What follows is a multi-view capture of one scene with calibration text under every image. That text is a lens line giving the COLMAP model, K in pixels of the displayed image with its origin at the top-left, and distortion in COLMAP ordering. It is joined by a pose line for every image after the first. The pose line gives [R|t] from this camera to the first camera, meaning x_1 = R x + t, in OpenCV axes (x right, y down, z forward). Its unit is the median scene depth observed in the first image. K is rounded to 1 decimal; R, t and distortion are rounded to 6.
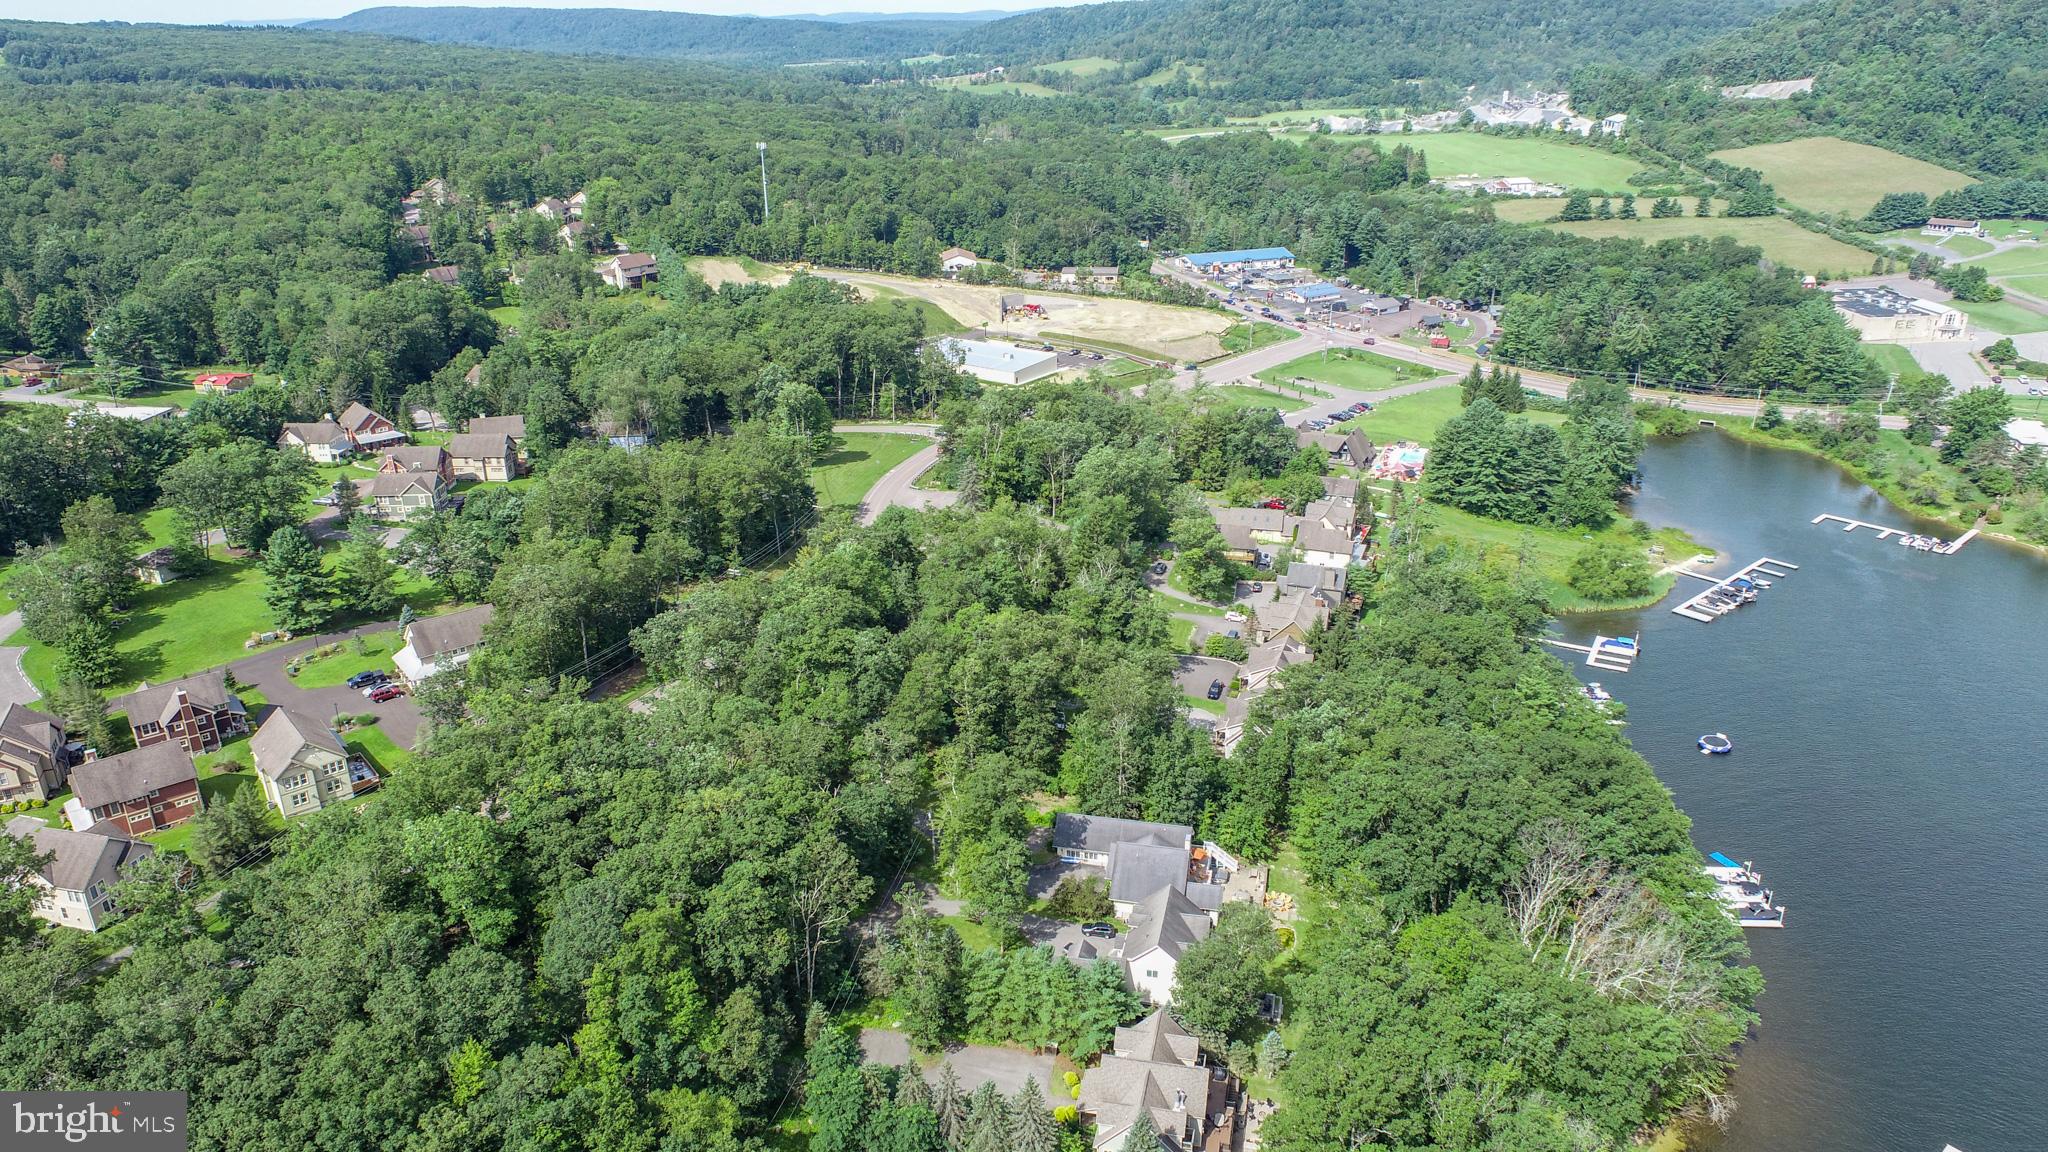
lens RADIAL K [[1408.5, 0, 1024.0], [0, 1408.5, 580.6], [0, 0, 1]] dist [-0.013907, 0.005934]
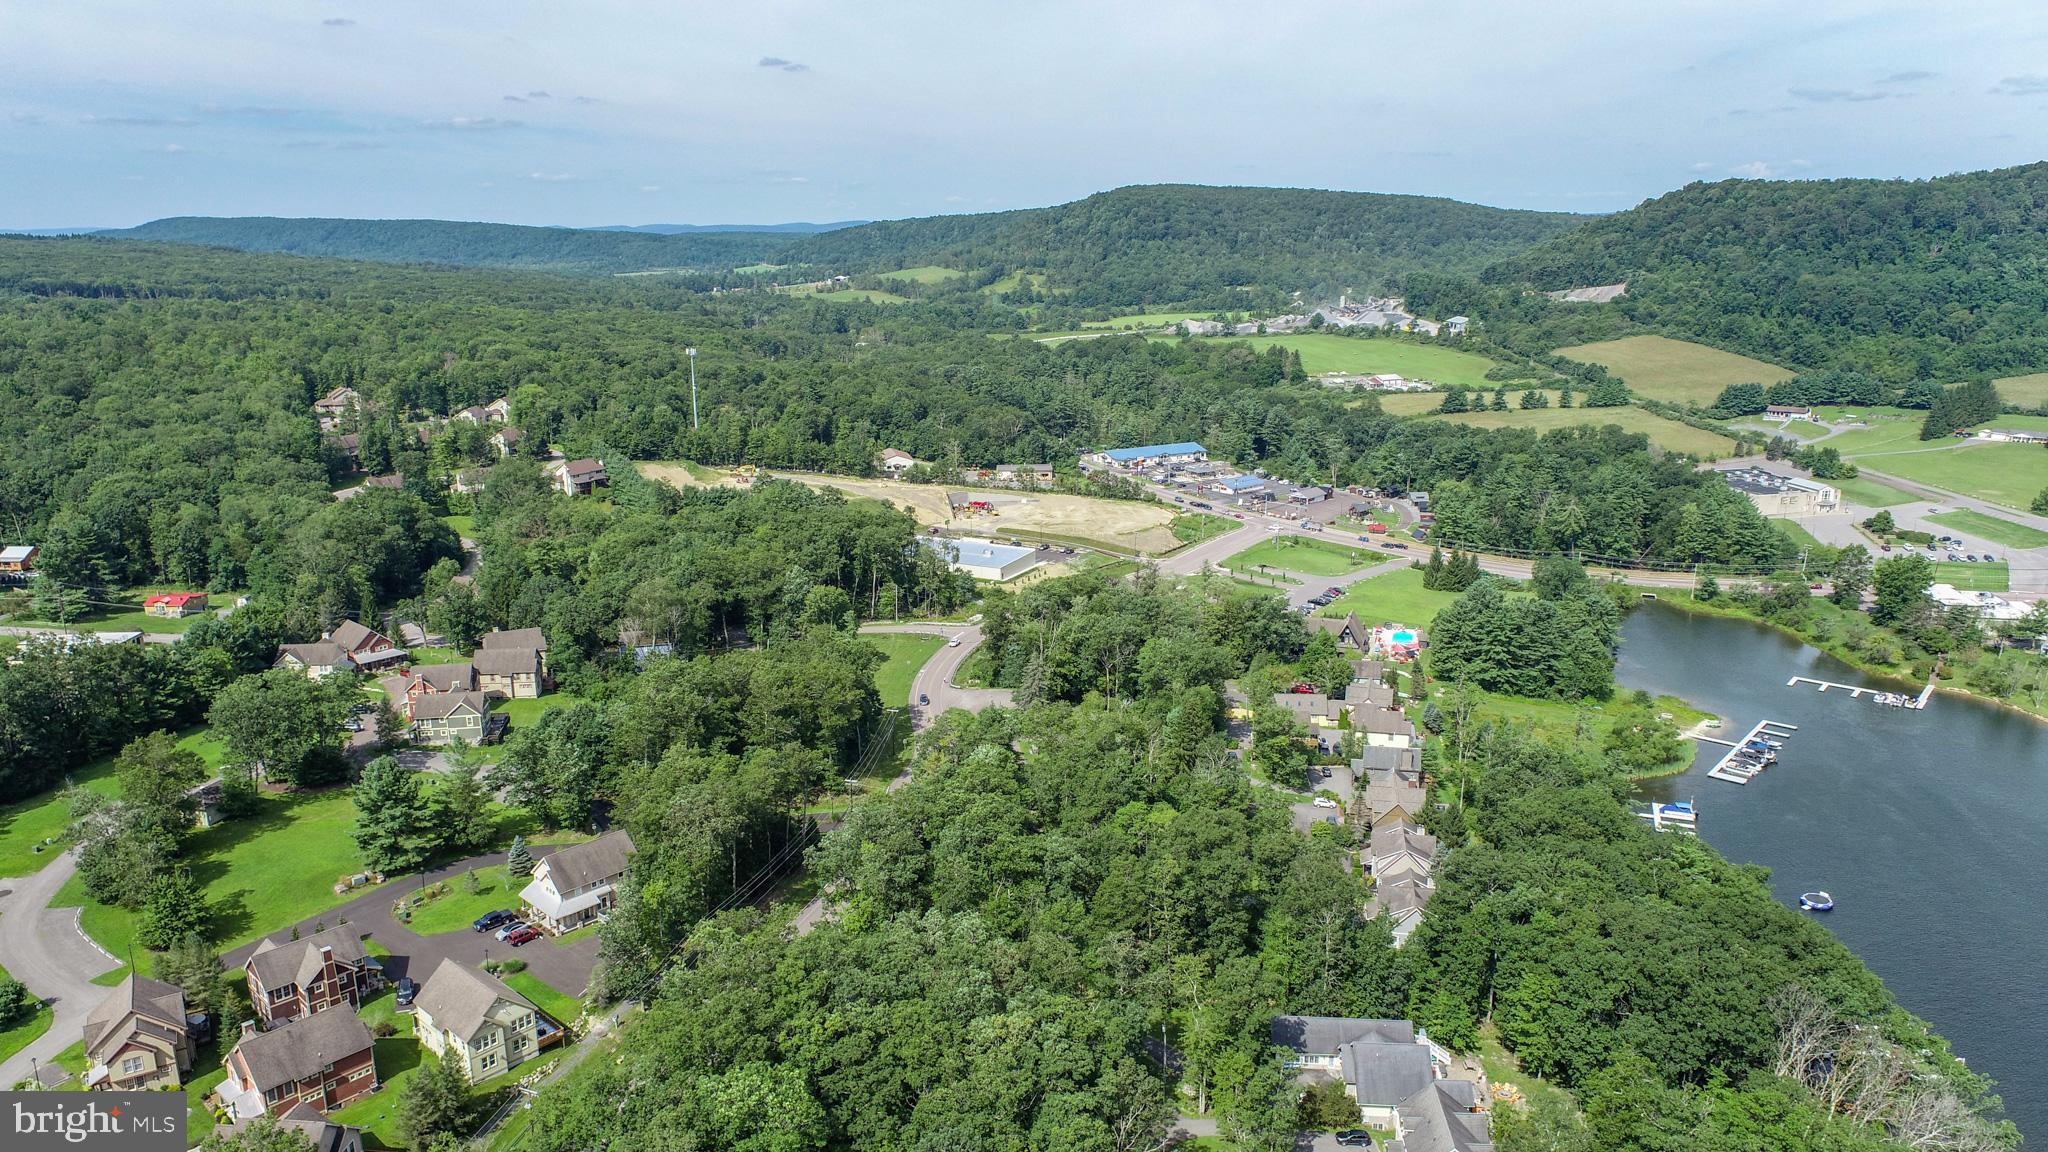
lens RADIAL K [[1408.5, 0, 1023.0], [0, 1408.5, 569.4], [0, 0, 1]] dist [-0.013907, 0.005934]
pose [[0.990141, -0.029349, 0.136968, -0.146414], [0.048759, 0.988868, -0.140583, -0.006097], [-0.131317, 0.145875, 0.980549, 0.016181]]
